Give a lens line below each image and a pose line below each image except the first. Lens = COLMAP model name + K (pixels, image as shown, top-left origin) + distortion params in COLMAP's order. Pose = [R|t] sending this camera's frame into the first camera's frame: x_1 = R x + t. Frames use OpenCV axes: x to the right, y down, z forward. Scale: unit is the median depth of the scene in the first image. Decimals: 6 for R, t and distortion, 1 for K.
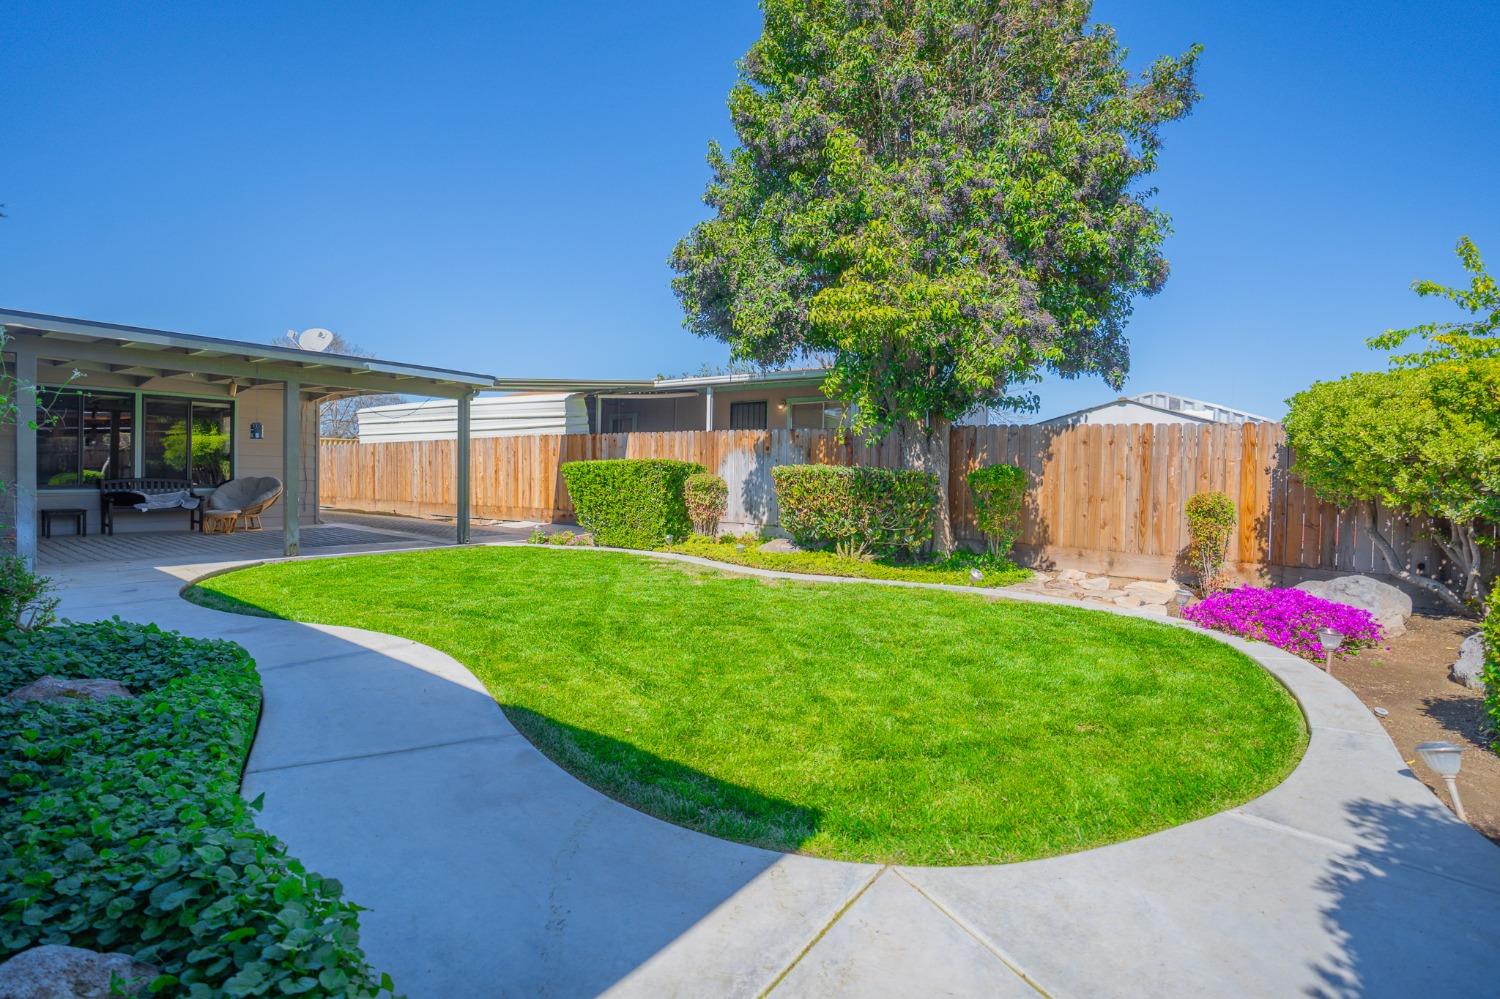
lens RADIAL K [[688.1, 0, 742.0], [0, 688.1, 482.2], [0, 0, 1]] dist [-0.076124, 0.034159]
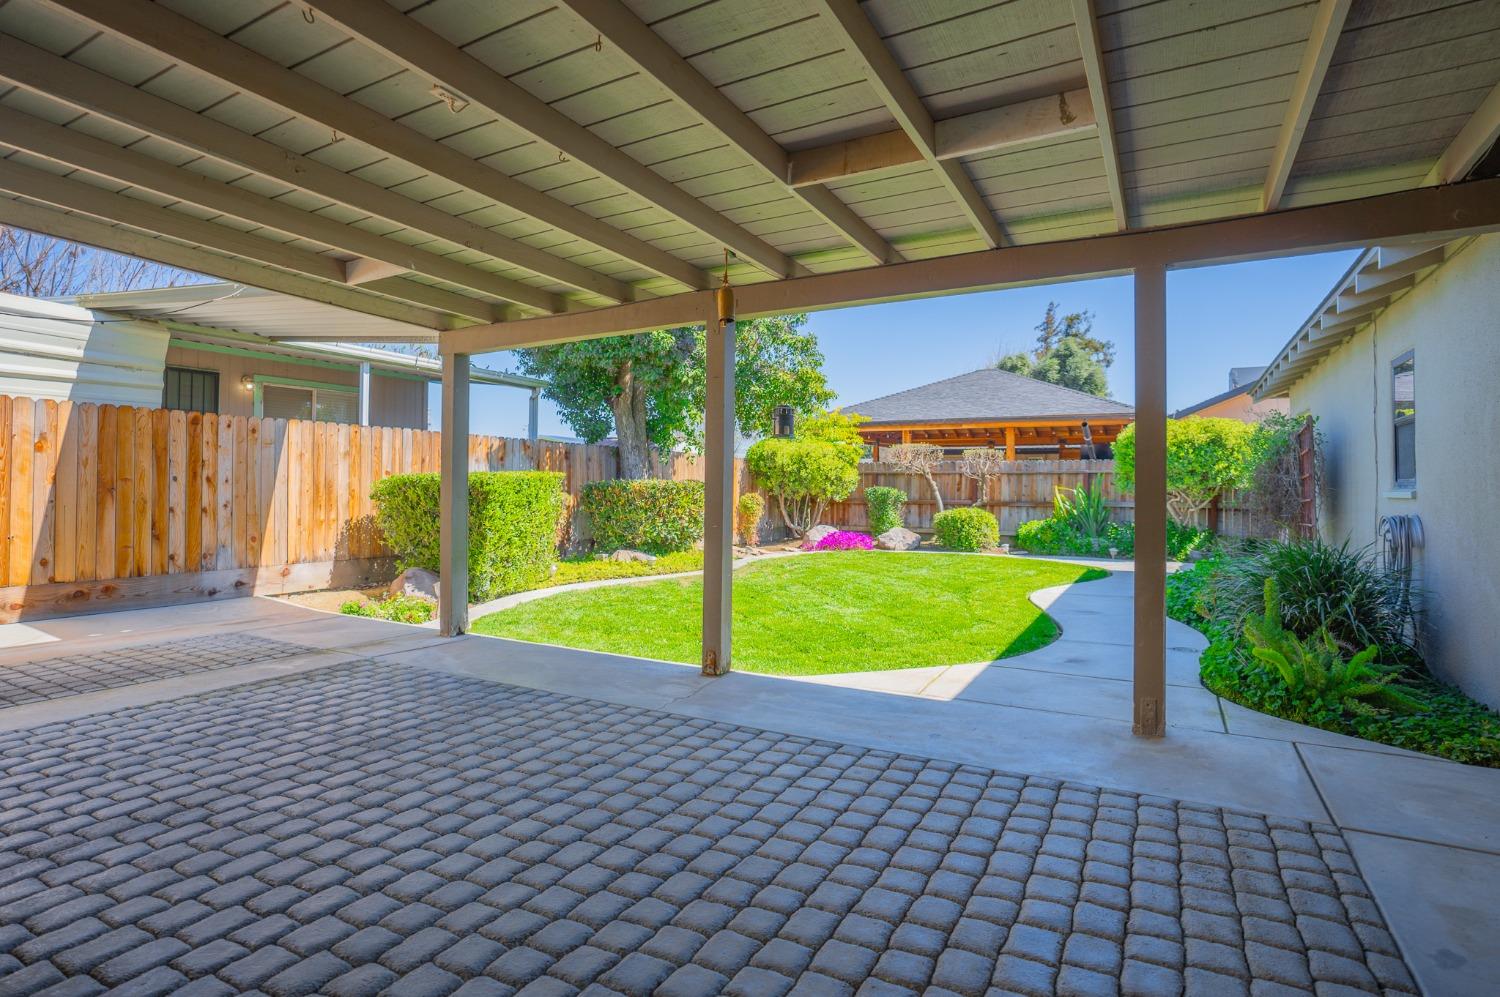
lens RADIAL K [[763.8, 0, 753.3], [0, 763.8, 485.3], [0, 0, 1]] dist [-0.048852, 0.000314]
pose [[-0.130366, -0.019705, 0.991270, -0.904029], [0.002712, 0.999792, 0.020231, -0.032163], [-0.991462, 0.005325, -0.130285, 0.767598]]
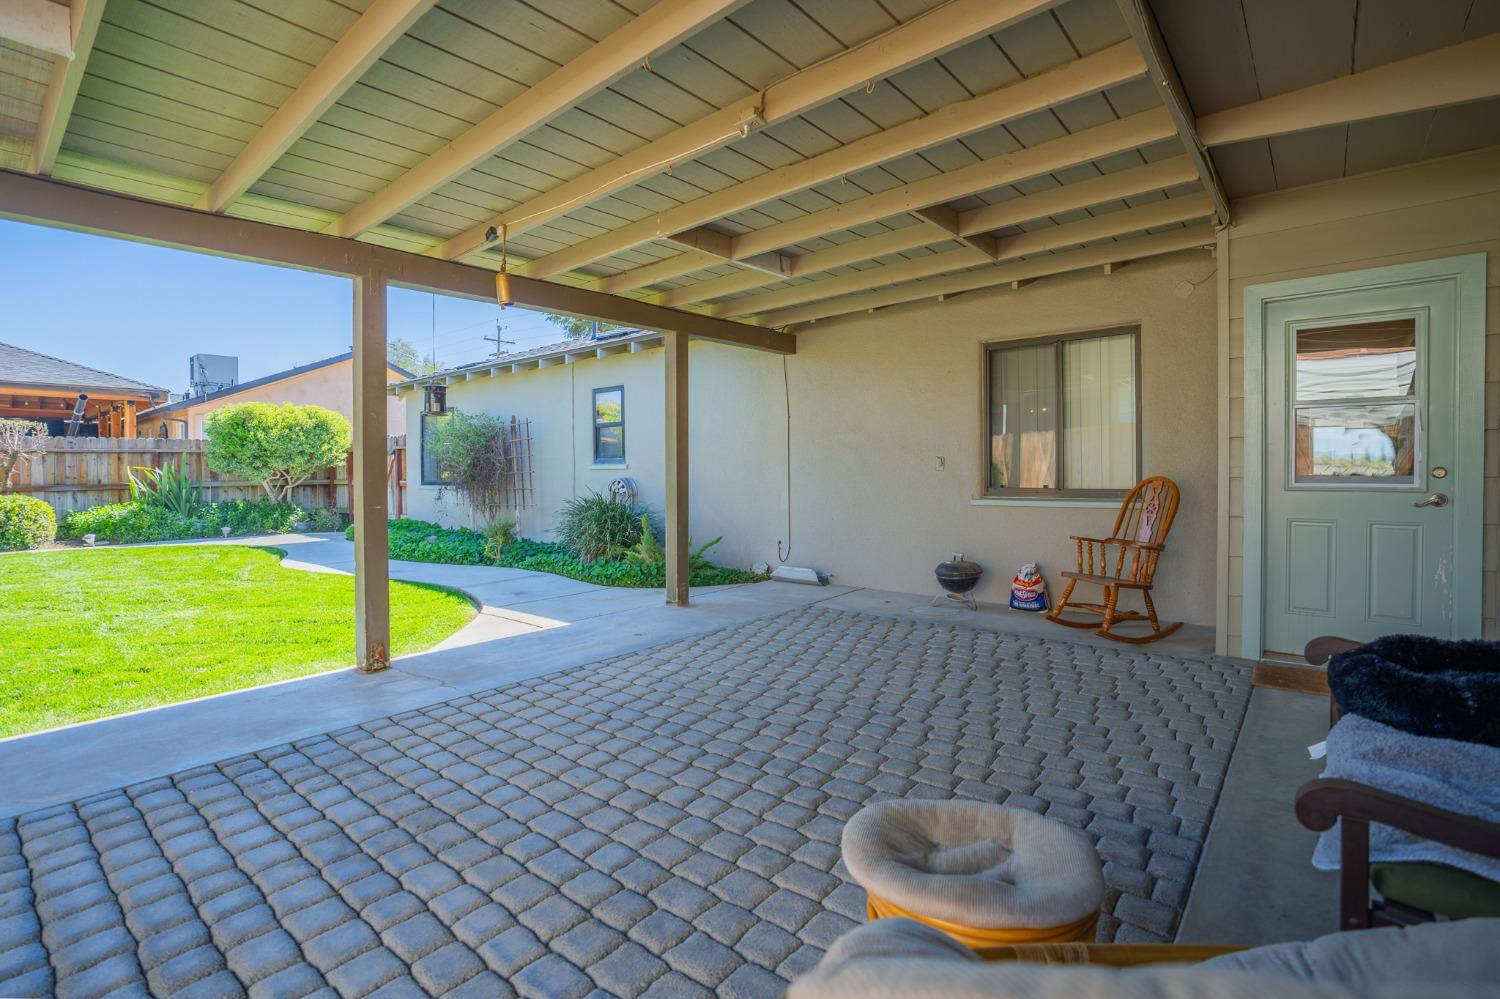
lens RADIAL K [[698.6, 0, 745.2], [0, 698.6, 483.9], [0, 0, 1]] dist [-0.073647, 0.028878]
pose [[-0.997598, -0.015815, 0.067436, -0.704582], [-0.013341, 0.999226, 0.036992, -0.026927], [-0.067969, 0.036004, -0.997038, 1.048257]]
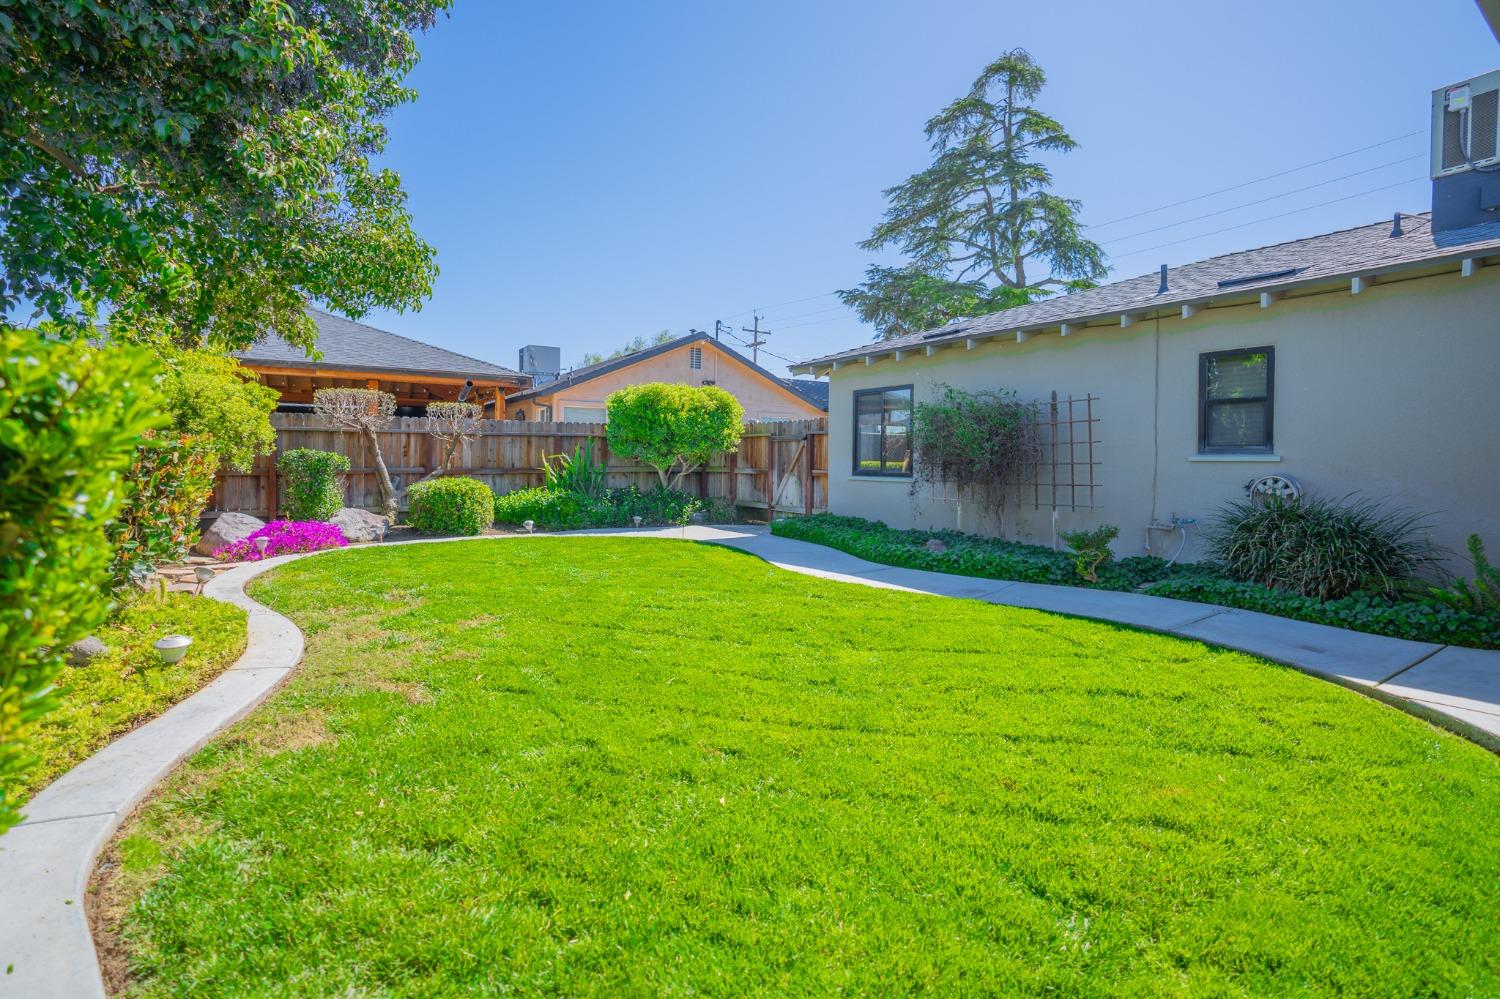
lens RADIAL K [[688.1, 0, 742.0], [0, 688.1, 482.2], [0, 0, 1]] dist [-0.076124, 0.034159]
pose [[-0.935991, -0.040196, 0.349722, -0.326100], [-0.023099, 0.998331, 0.052924, -0.016157], [-0.351266, 0.041458, -0.935358, 0.937165]]
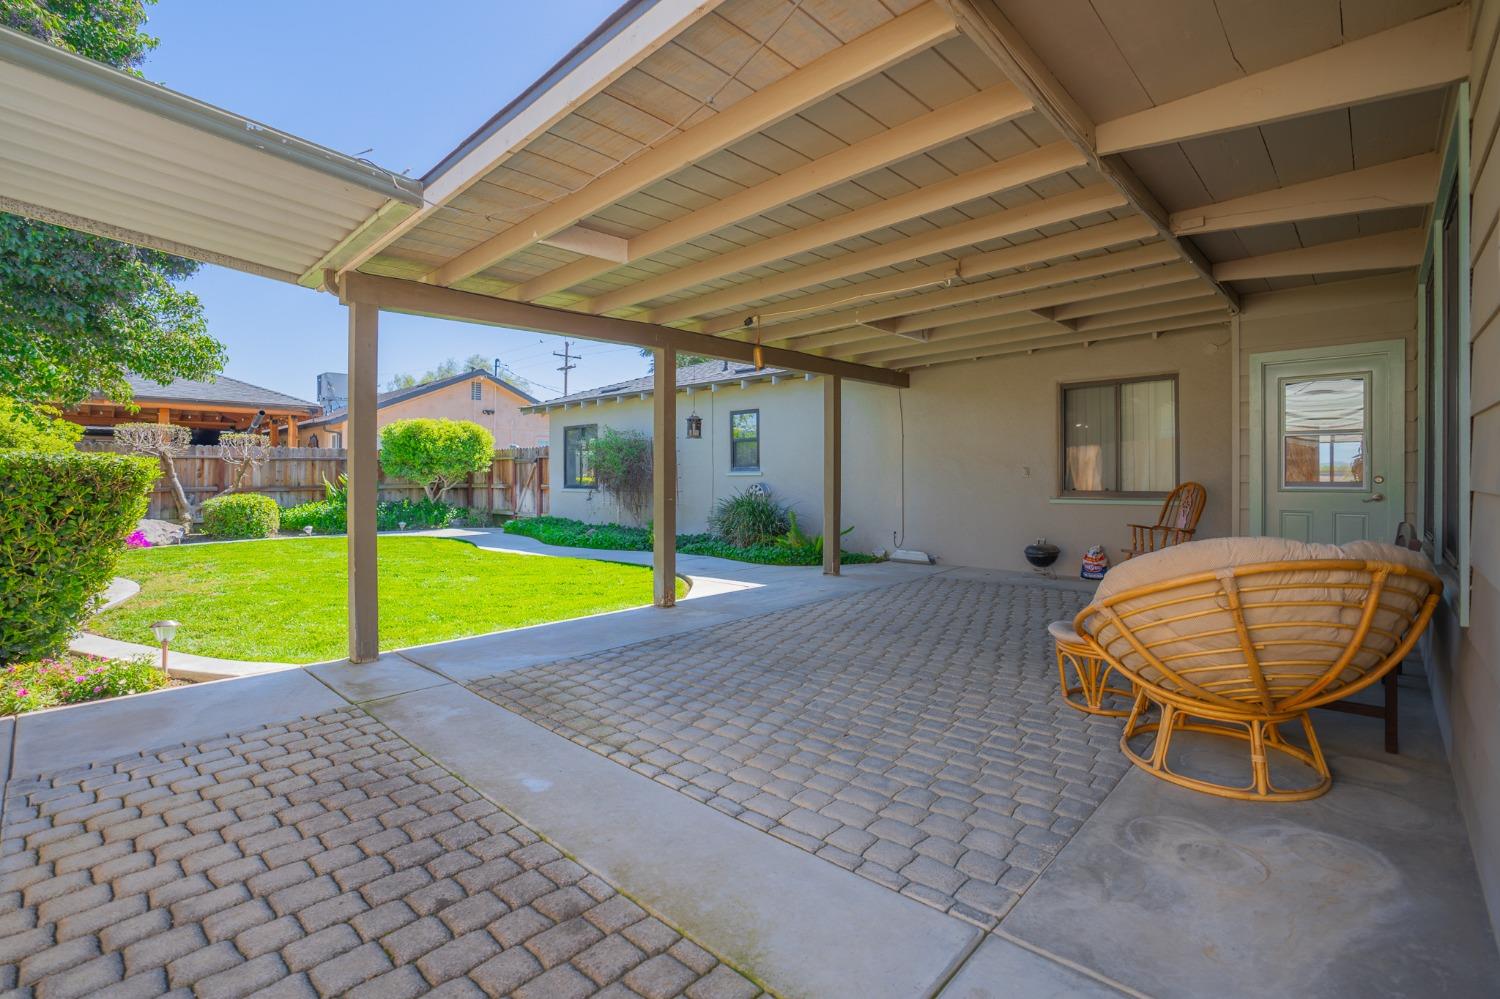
lens RADIAL K [[688.1, 0, 742.0], [0, 688.1, 482.2], [0, 0, 1]] dist [-0.076124, 0.034159]
pose [[-0.991831, -0.020134, 0.125958, -0.620290], [-0.017223, 0.999560, 0.024156, -0.026740], [-0.126389, 0.021790, -0.991741, 1.228761]]
